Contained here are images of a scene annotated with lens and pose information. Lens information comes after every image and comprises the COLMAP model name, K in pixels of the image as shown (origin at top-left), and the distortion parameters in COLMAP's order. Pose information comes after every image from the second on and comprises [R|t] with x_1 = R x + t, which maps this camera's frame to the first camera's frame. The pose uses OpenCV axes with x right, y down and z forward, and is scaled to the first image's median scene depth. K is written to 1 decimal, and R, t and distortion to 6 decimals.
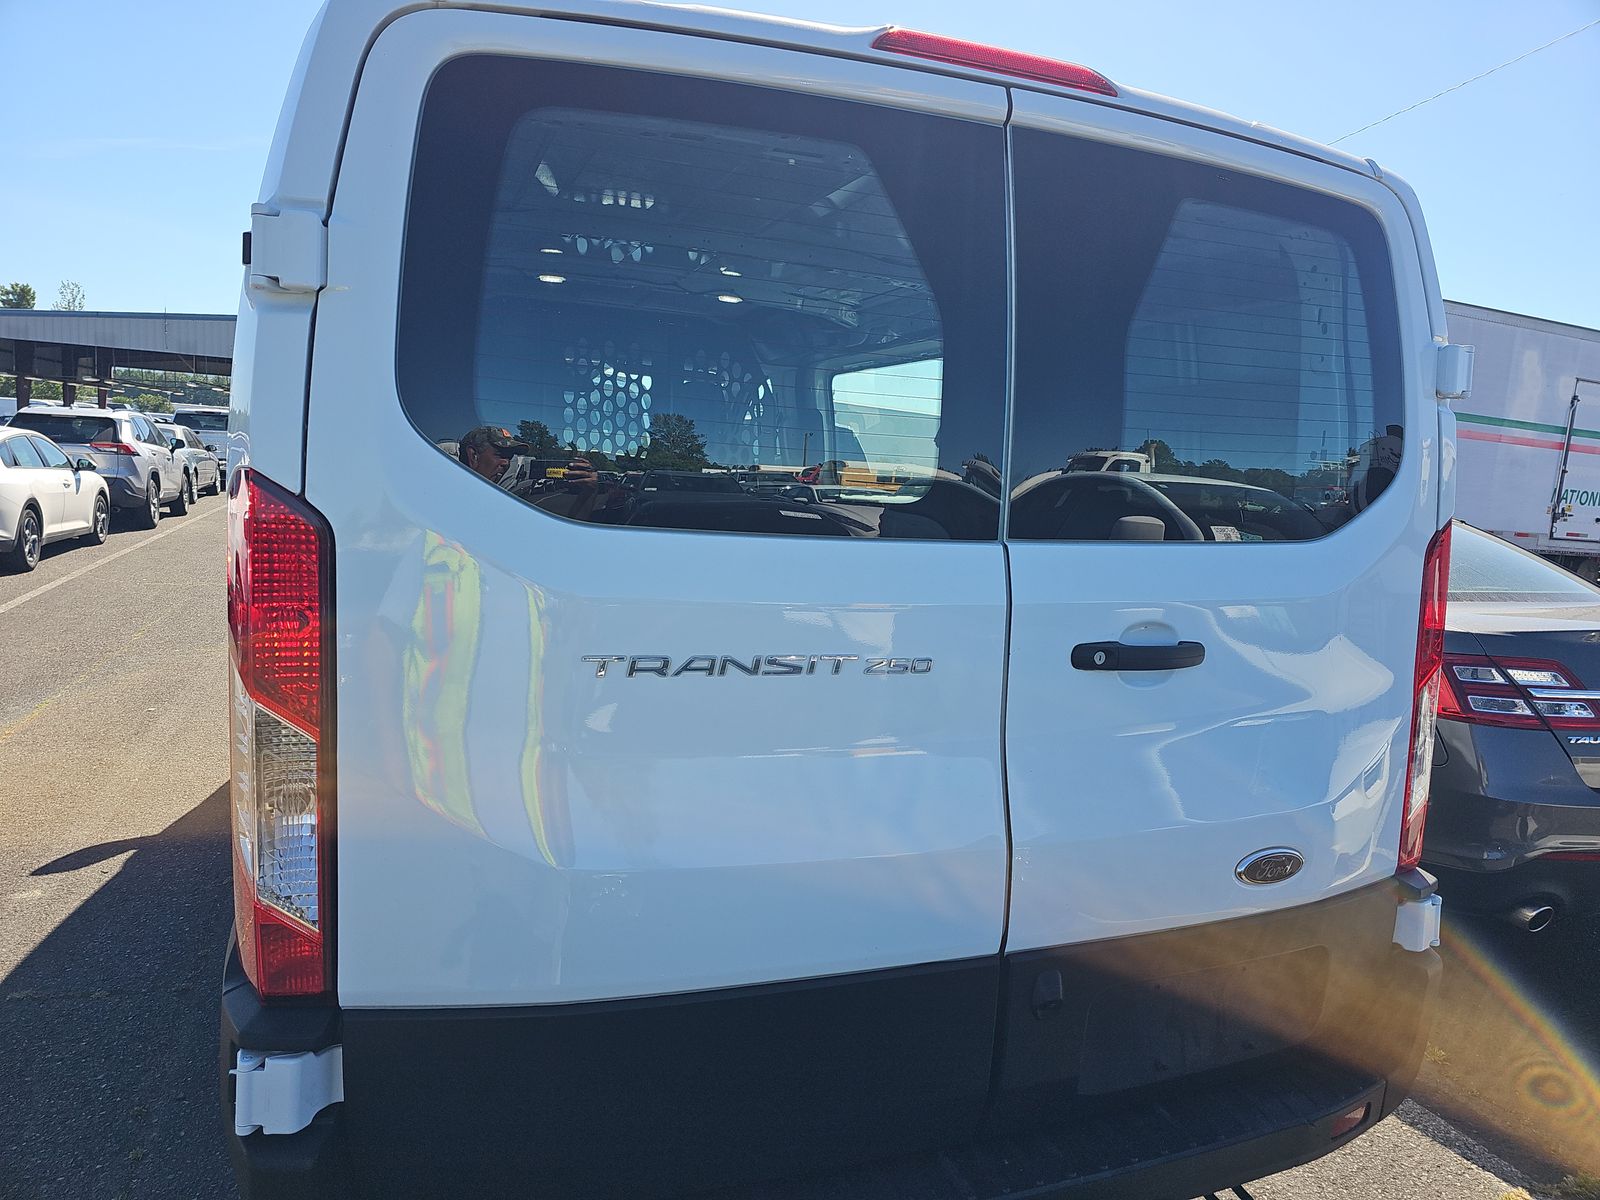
lens RADIAL K [[1067.5, 0, 760.7], [0, 1067.5, 602.3], [0, 0, 1]] dist [0.004122, 0.001896]
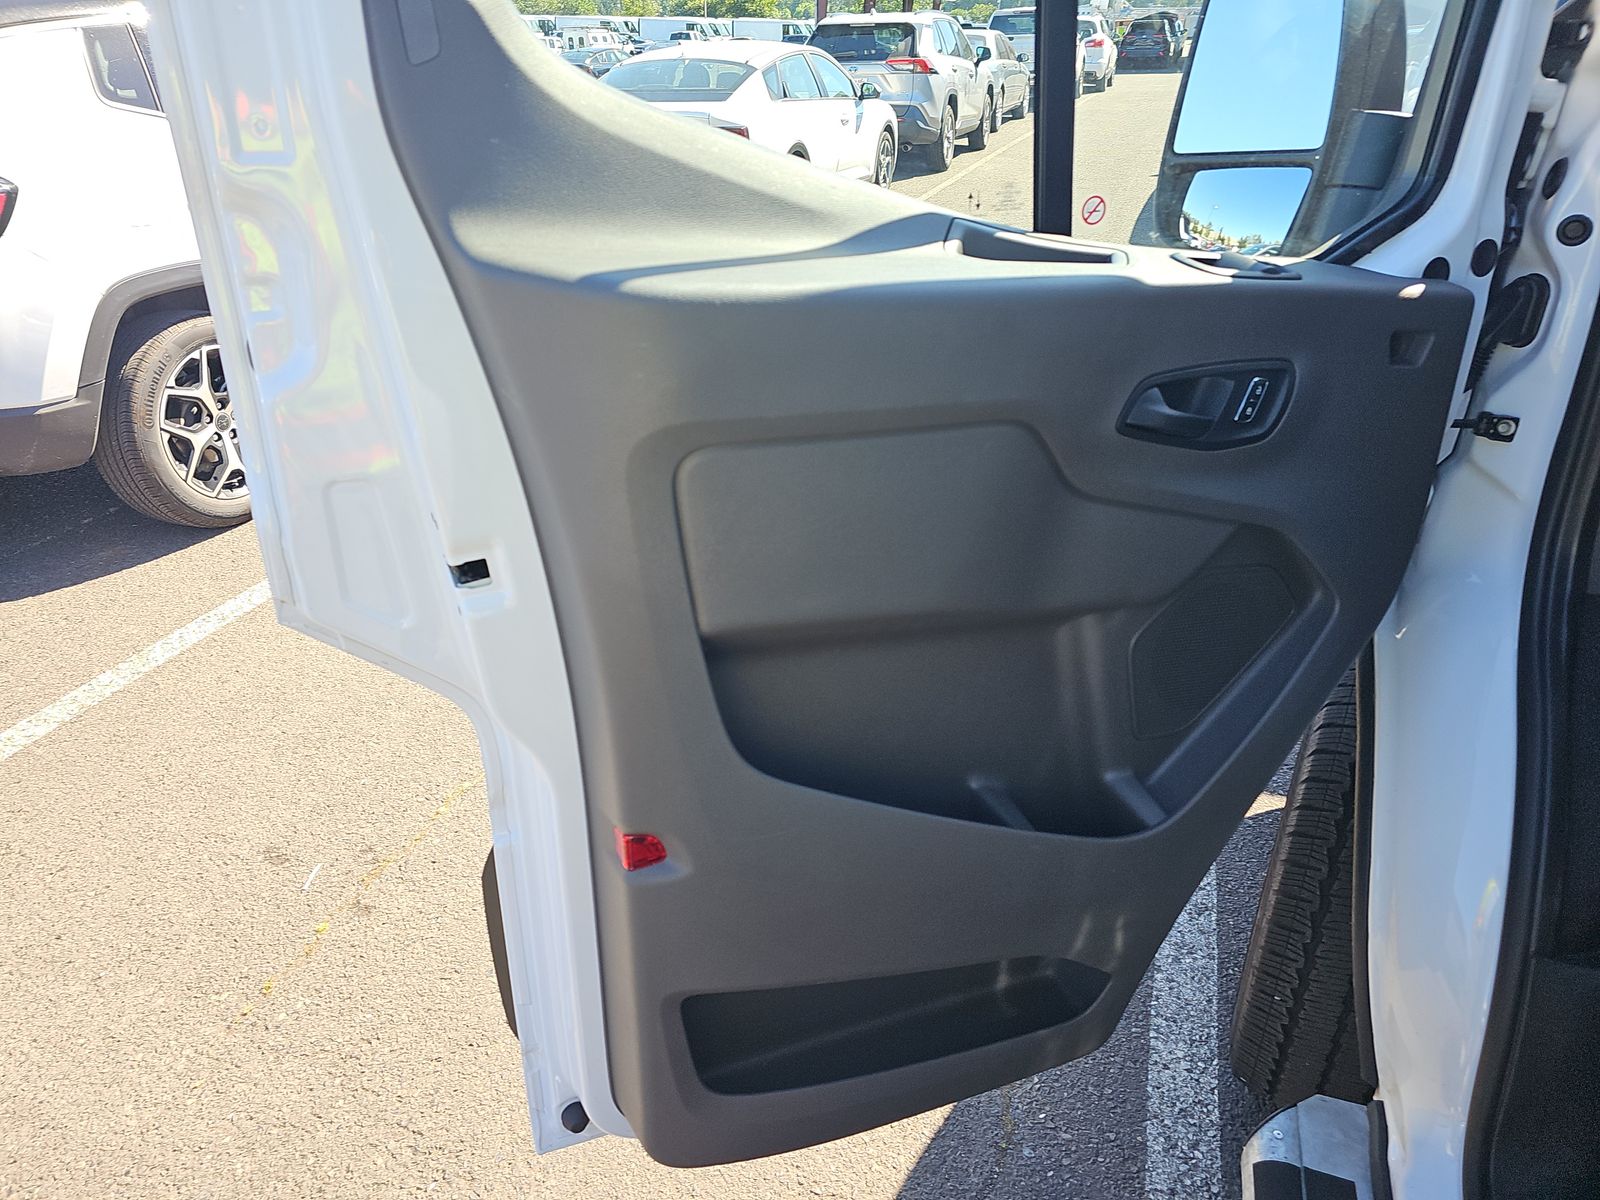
lens RADIAL K [[1067.5, 0, 760.7], [0, 1067.5, 602.3], [0, 0, 1]] dist [0.004122, 0.001896]
pose [[0.769927, 0.235820, -0.592960, -0.112056], [-0.026966, 0.940405, 0.338985, -0.031947], [0.637562, -0.245004, 0.730402, 0.229165]]
